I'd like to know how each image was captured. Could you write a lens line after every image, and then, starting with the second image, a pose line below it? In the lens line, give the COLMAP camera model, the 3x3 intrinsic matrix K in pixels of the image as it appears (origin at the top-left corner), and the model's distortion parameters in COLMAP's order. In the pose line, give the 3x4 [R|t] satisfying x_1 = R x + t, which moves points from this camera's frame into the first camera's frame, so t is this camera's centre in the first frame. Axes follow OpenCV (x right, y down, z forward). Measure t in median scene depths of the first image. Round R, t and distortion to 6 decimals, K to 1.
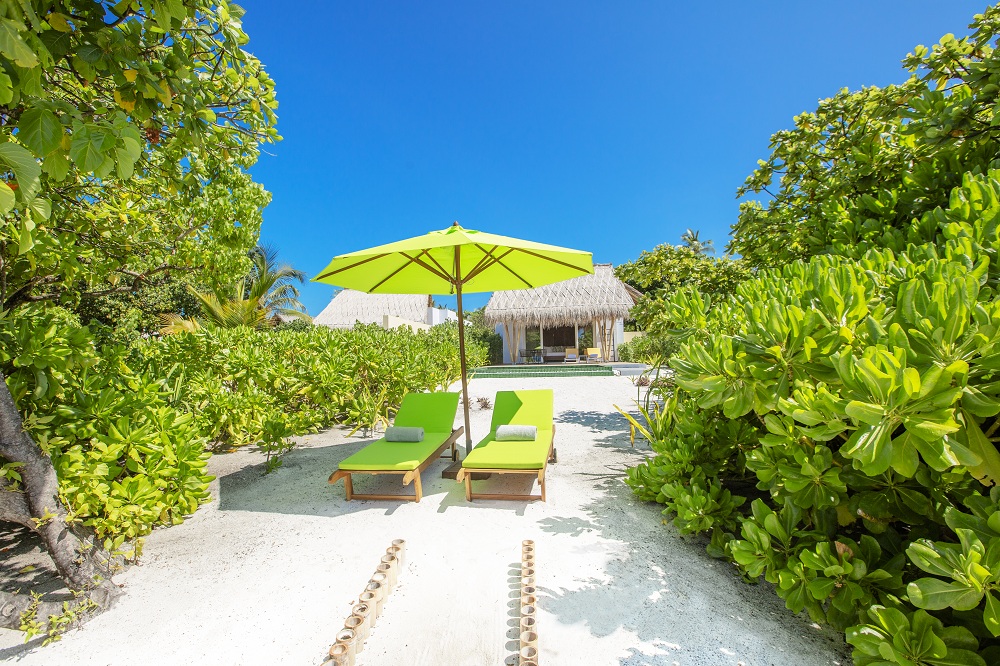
lens RADIAL K [[477.7, 0, 491.2], [0, 477.7, 334.0], [0, 0, 1]] dist [-0.041160, 0.000400]
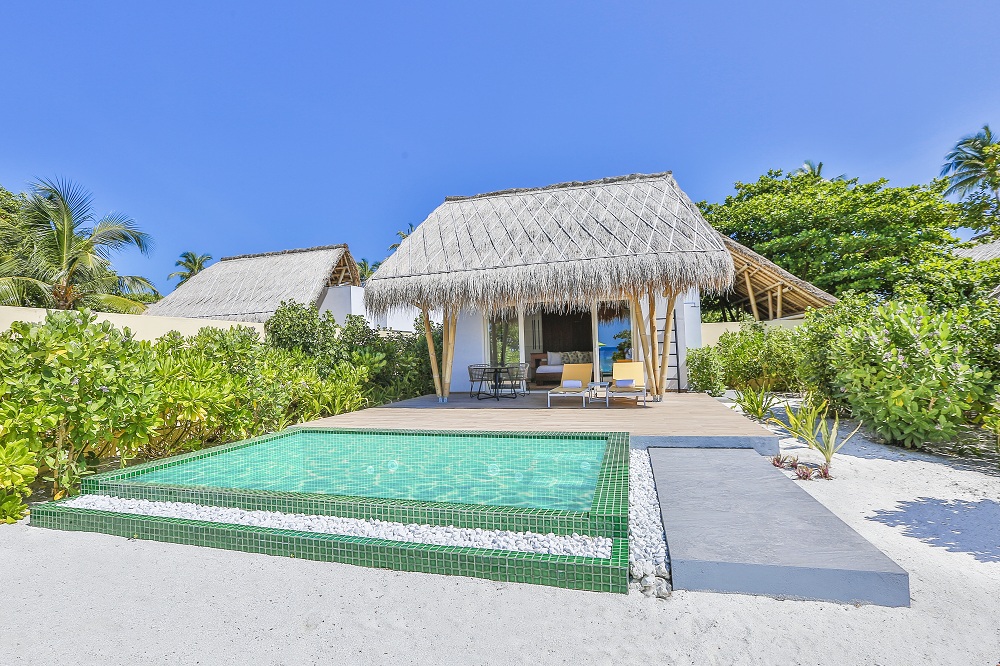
lens RADIAL K [[477.7, 0, 491.2], [0, 477.7, 334.0], [0, 0, 1]] dist [-0.041160, 0.000400]
pose [[0.988691, -0.013106, -0.149391, 0.151616], [0.015487, 0.999771, 0.014785, -0.003600], [0.149163, -0.016931, 0.988668, 0.533321]]
